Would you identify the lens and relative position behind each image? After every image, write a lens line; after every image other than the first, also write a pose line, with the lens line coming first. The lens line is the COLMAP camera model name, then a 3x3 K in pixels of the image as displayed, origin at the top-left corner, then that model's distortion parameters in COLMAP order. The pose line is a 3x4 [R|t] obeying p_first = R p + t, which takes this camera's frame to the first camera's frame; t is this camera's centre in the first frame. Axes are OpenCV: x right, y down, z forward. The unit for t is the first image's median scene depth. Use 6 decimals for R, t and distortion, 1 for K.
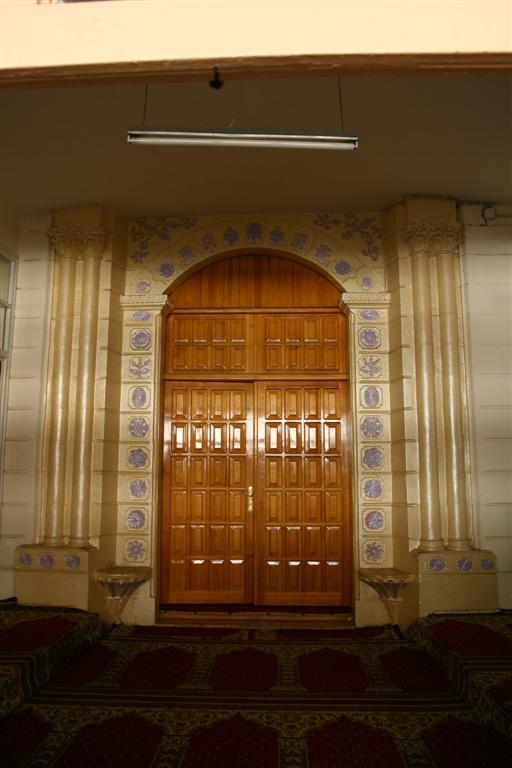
lens RADIAL K [[604.7, 0, 256.0], [0, 604.7, 384.0], [0, 0, 1]] dist [-0.135226, 0.110204]
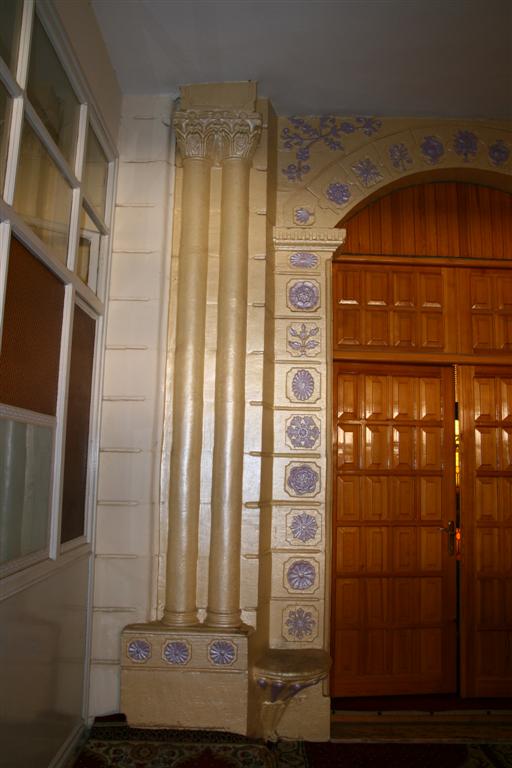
lens RADIAL K [[604.7, 0, 256.0], [0, 604.7, 384.0], [0, 0, 1]] dist [-0.135226, 0.110204]
pose [[0.998246, 0.021967, 0.054969, -0.284481], [-0.022658, 0.999672, 0.011978, 0.014751], [-0.054688, -0.013203, 0.998416, 0.363357]]
